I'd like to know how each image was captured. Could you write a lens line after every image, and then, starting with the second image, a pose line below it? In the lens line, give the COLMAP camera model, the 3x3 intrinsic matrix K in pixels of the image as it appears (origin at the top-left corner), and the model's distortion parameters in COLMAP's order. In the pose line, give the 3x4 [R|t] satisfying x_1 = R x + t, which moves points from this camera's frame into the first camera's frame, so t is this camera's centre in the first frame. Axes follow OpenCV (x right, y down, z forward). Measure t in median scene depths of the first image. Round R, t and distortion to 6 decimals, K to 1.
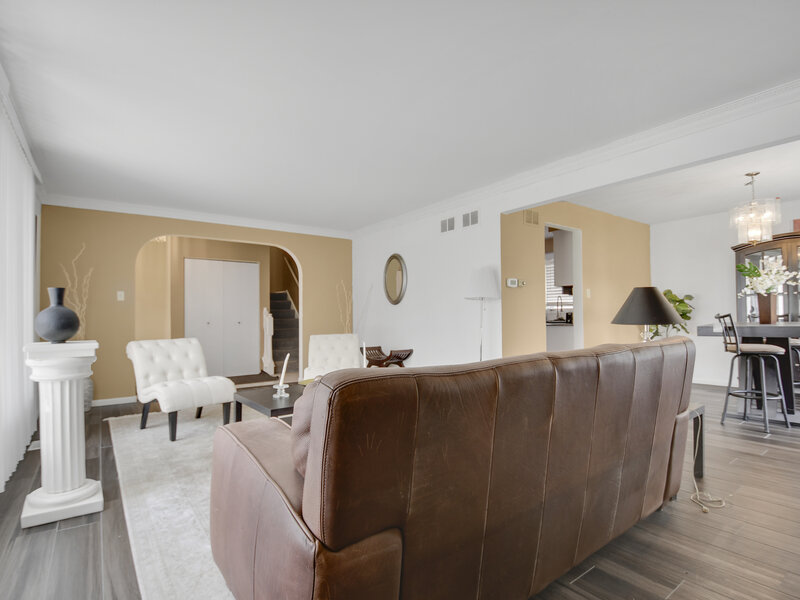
lens RADIAL K [[405.6, 0, 399.1], [0, 405.6, 316.0], [0, 0, 1]] dist [-0.000827, -0.000033]
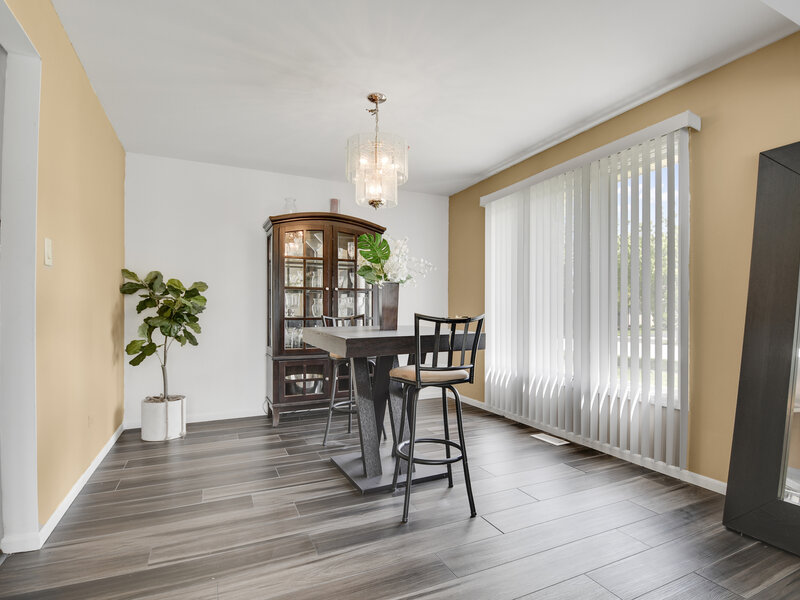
lens RADIAL K [[405.6, 0, 399.1], [0, 405.6, 316.0], [0, 0, 1]] dist [-0.000827, -0.000033]
pose [[0.199430, 0.019231, 0.979723, 0.202405], [-0.011006, 0.999788, -0.017385, 0.007755], [-0.979850, -0.007316, 0.199600, 0.672480]]
